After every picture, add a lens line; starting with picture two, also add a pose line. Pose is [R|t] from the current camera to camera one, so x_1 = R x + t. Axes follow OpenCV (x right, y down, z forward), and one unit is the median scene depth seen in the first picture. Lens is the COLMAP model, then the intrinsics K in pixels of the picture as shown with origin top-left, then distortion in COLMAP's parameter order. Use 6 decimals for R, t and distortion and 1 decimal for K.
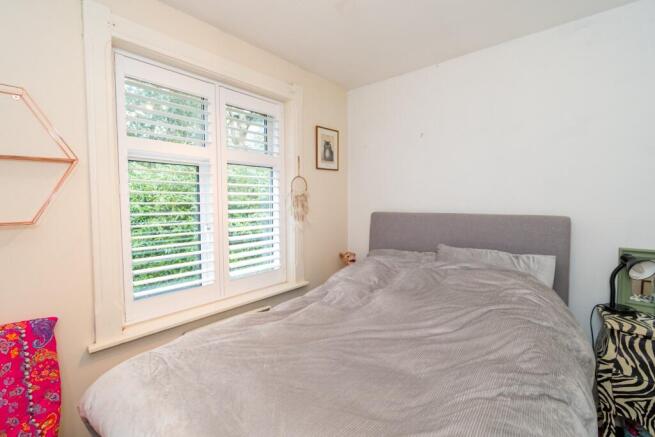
lens RADIAL K [[290.1, 0, 327.6], [0, 290.1, 215.5], [0, 0, 1]] dist [0.001305, -0.000178]
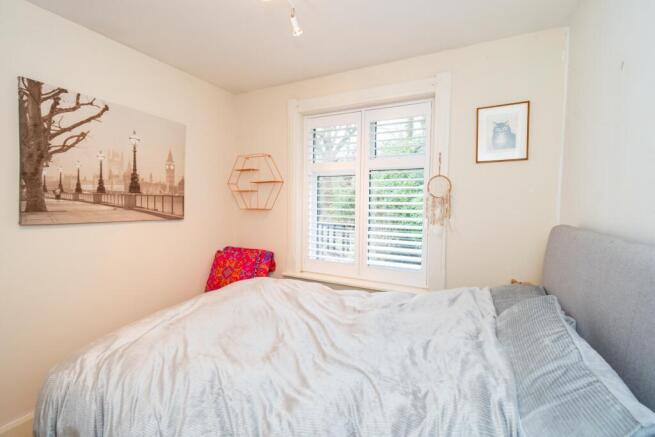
lens RADIAL K [[290.1, 0, 327.6], [0, 290.1, 215.5], [0, 0, 1]] dist [0.001305, -0.000178]
pose [[0.231298, 0.062884, -0.970849, 0.683303], [-0.062343, 0.996816, 0.049713, -0.034583], [0.970883, 0.049027, 0.234482, 0.459605]]
